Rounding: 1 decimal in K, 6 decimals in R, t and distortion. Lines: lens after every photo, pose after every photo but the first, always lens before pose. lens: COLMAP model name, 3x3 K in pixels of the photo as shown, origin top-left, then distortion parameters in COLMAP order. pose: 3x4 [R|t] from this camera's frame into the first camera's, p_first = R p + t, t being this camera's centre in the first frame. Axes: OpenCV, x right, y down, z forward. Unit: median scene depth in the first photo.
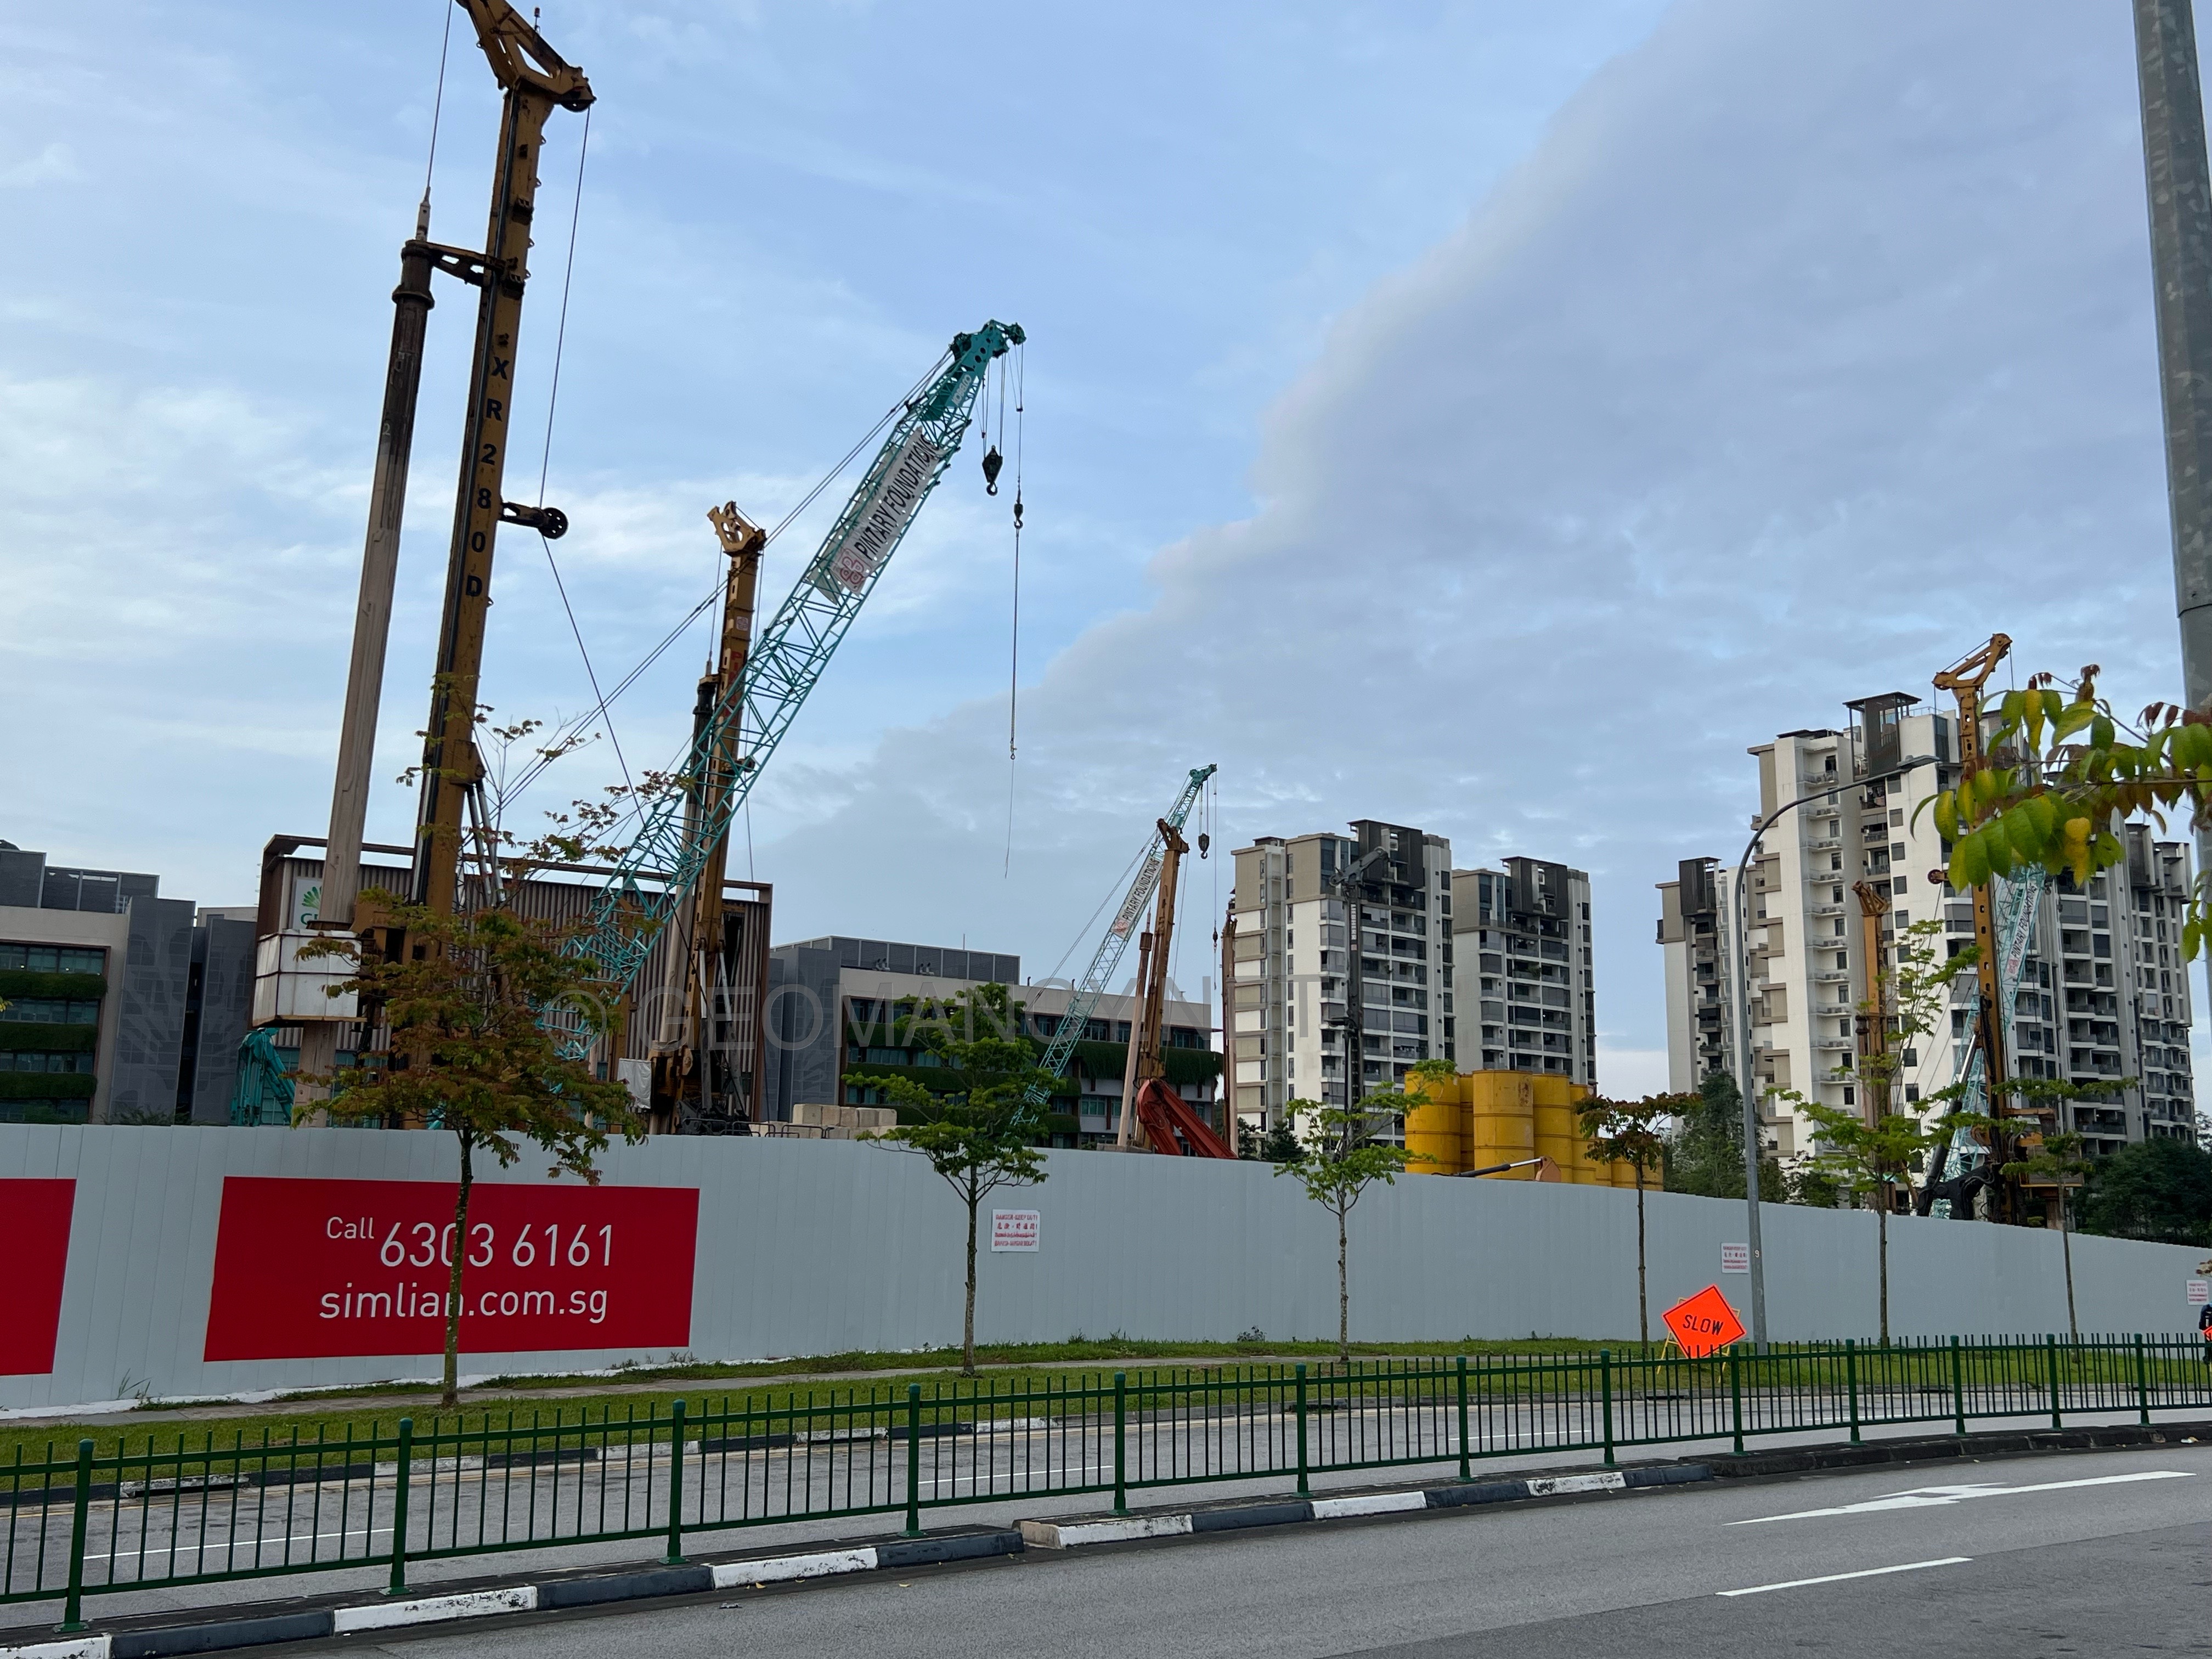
lens RADIAL K [[2018.9, 0, 1101.1], [0, 2018.9, 827.2], [0, 0, 1]] dist [0.033633, 0.000000]
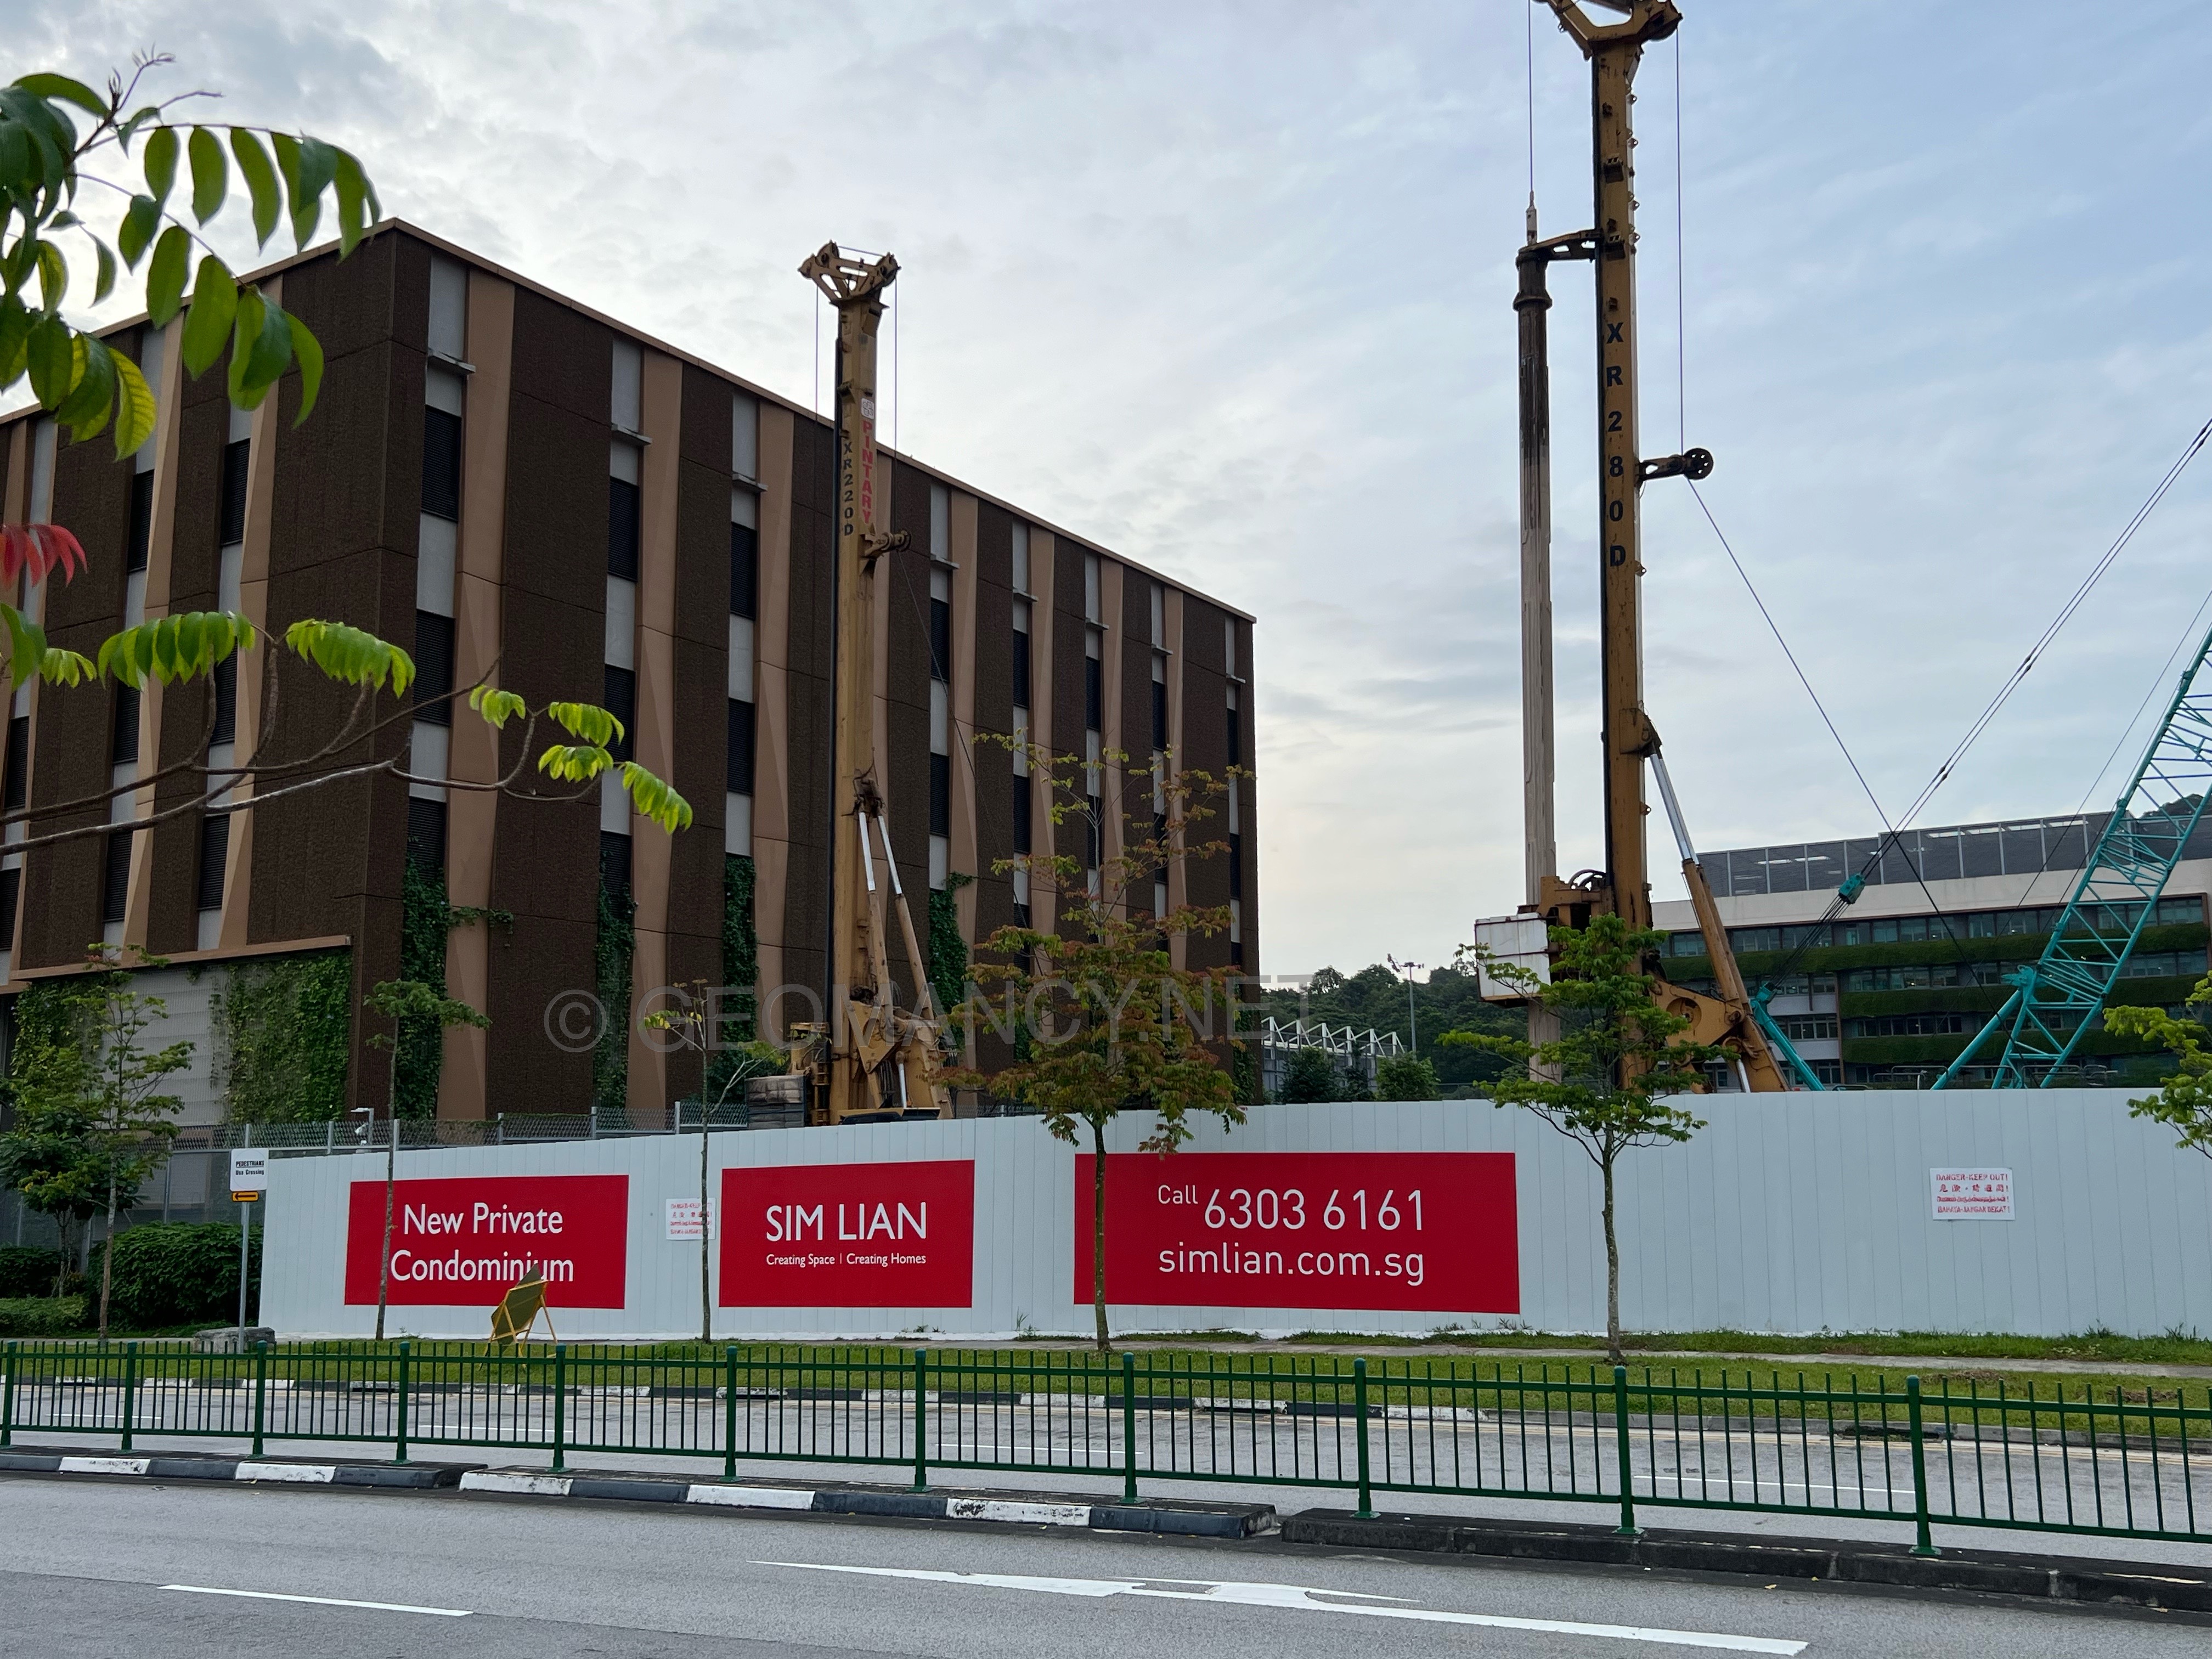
lens RADIAL K [[2018.9, 0, 1119.0], [0, 2018.9, 854.7], [0, 0, 1]] dist [0.033633, 0.000000]
pose [[0.490641, -0.148786, -0.858565, 0.304597], [0.183835, 0.980811, -0.064915, 0.034548], [0.851749, -0.125985, 0.508578, 0.189764]]
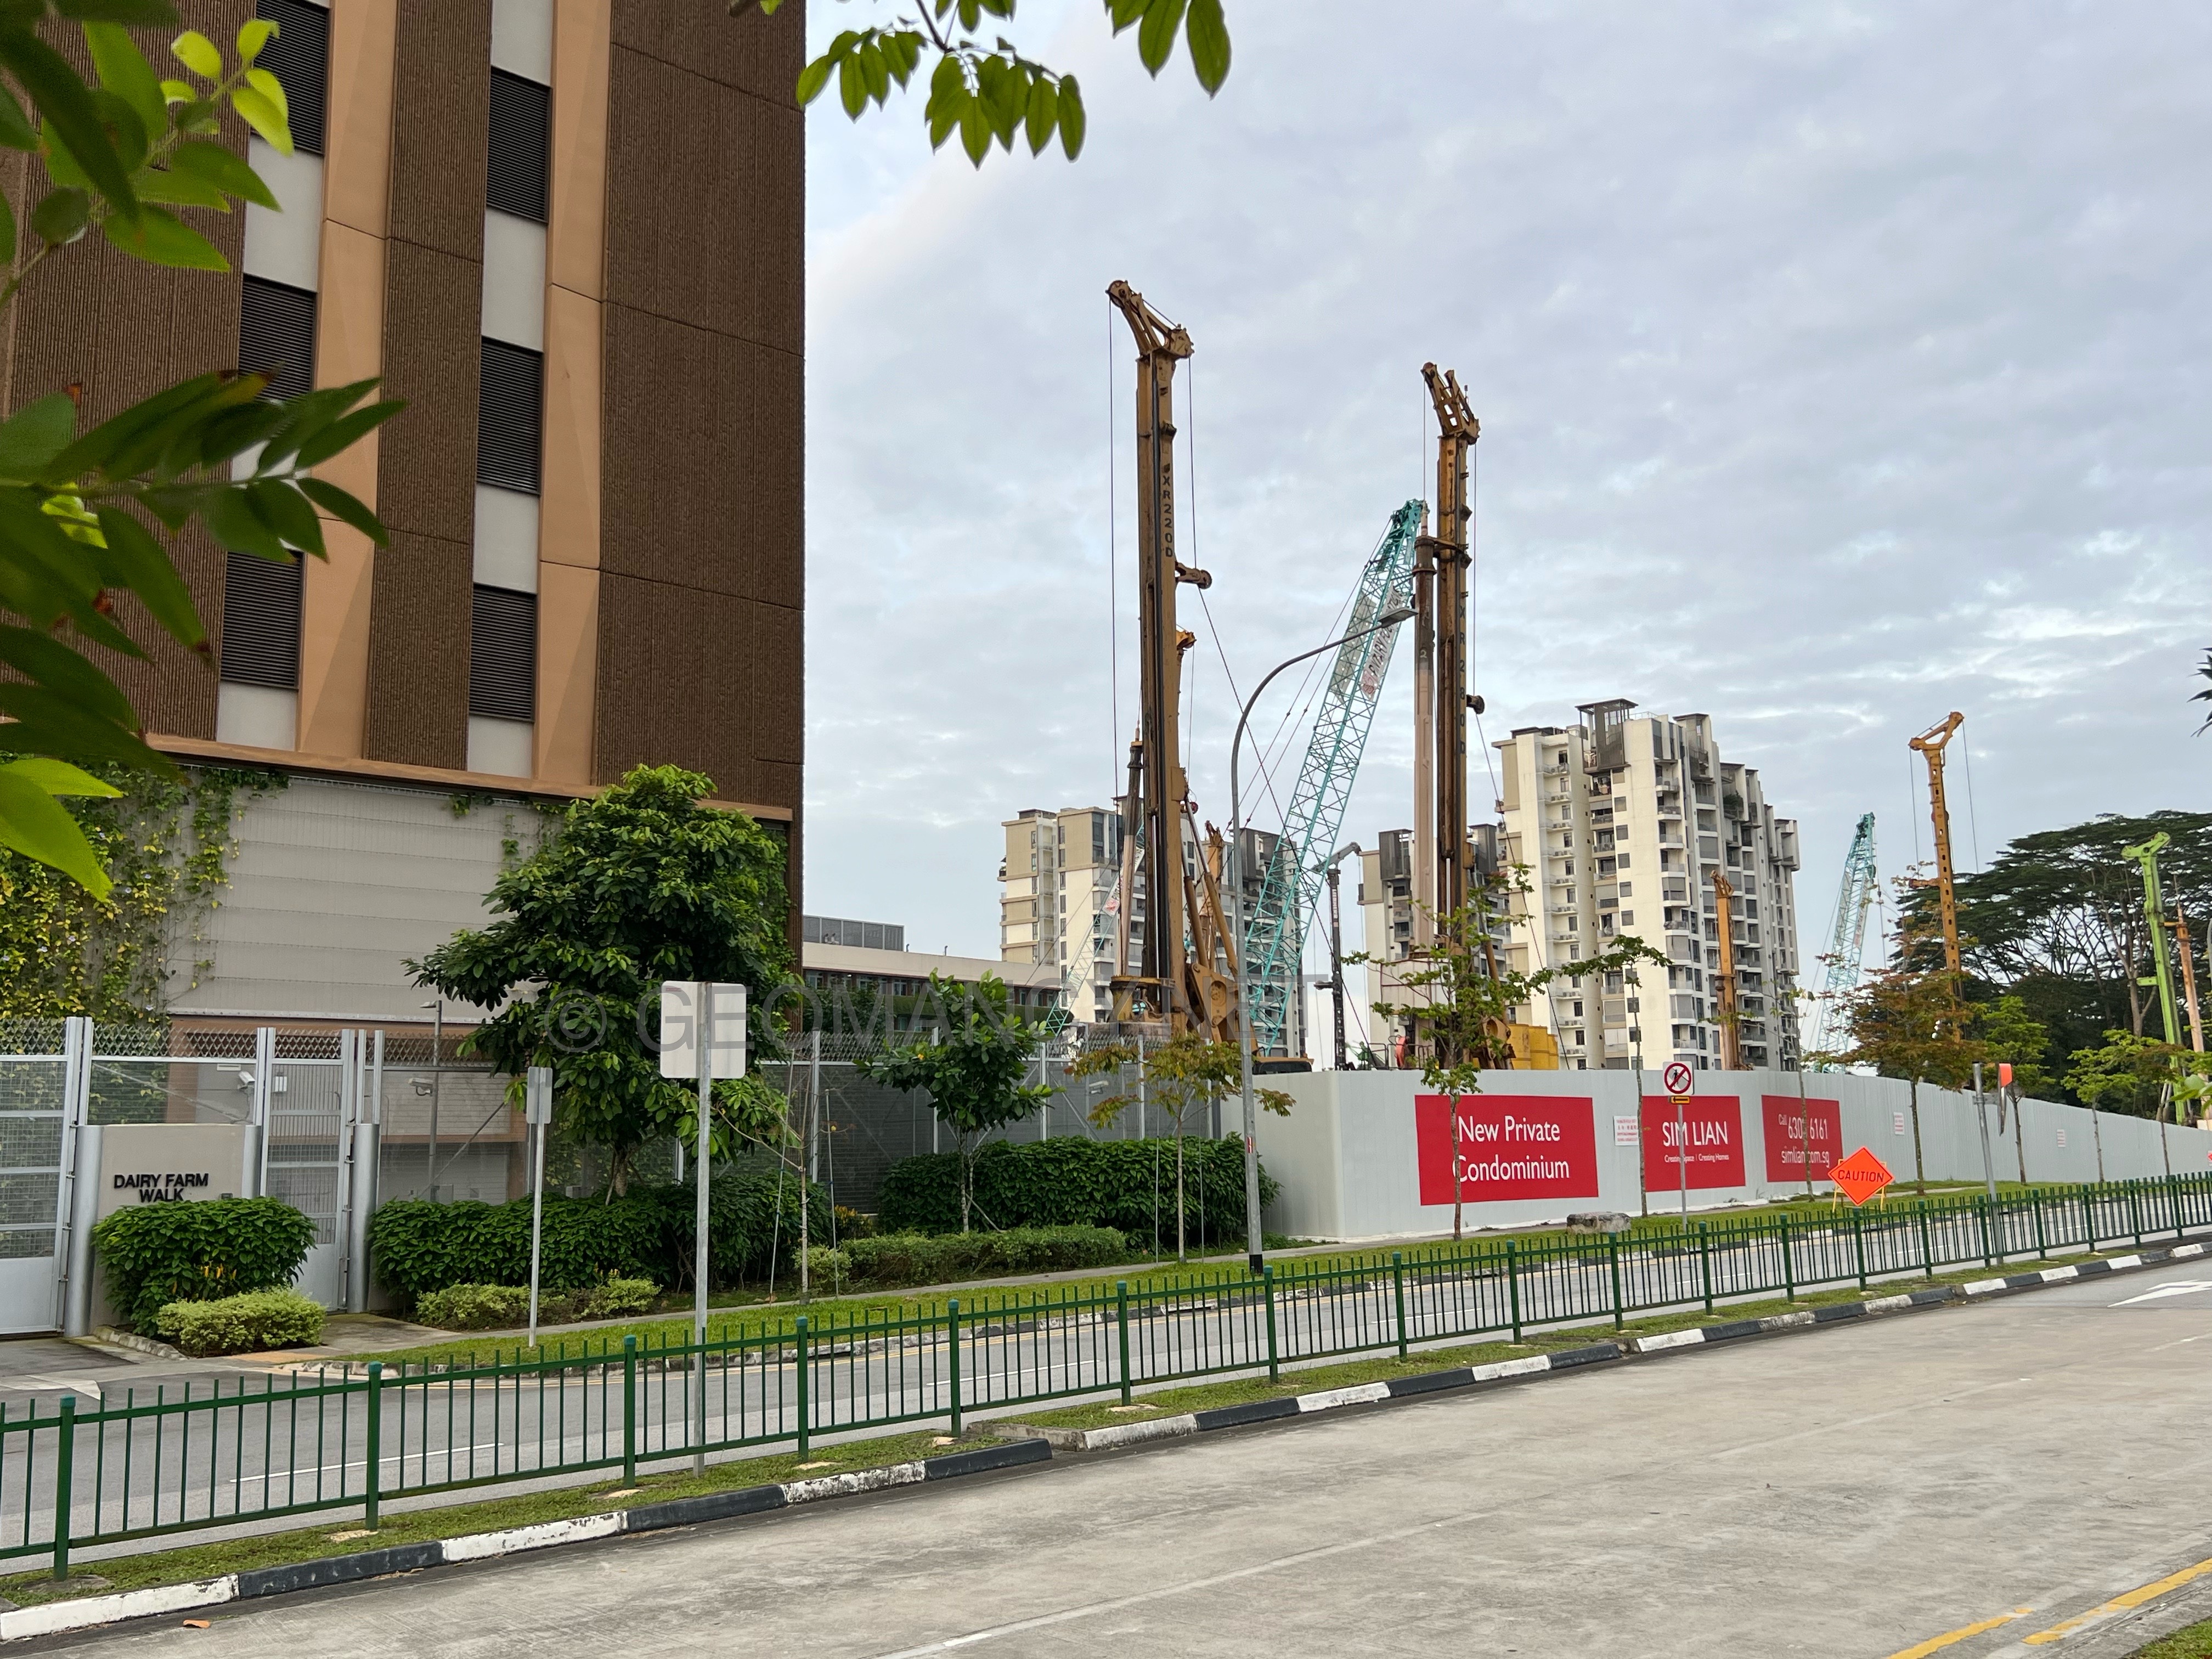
lens RADIAL K [[2018.9, 0, 1111.1], [0, 2018.9, 816.6], [0, 0, 1]] dist [0.033633, 0.000000]
pose [[0.975970, 0.008368, 0.217746, -0.697341], [-0.012471, 0.999770, 0.017475, -0.064490], [-0.217550, -0.019771, 0.975849, -0.402620]]
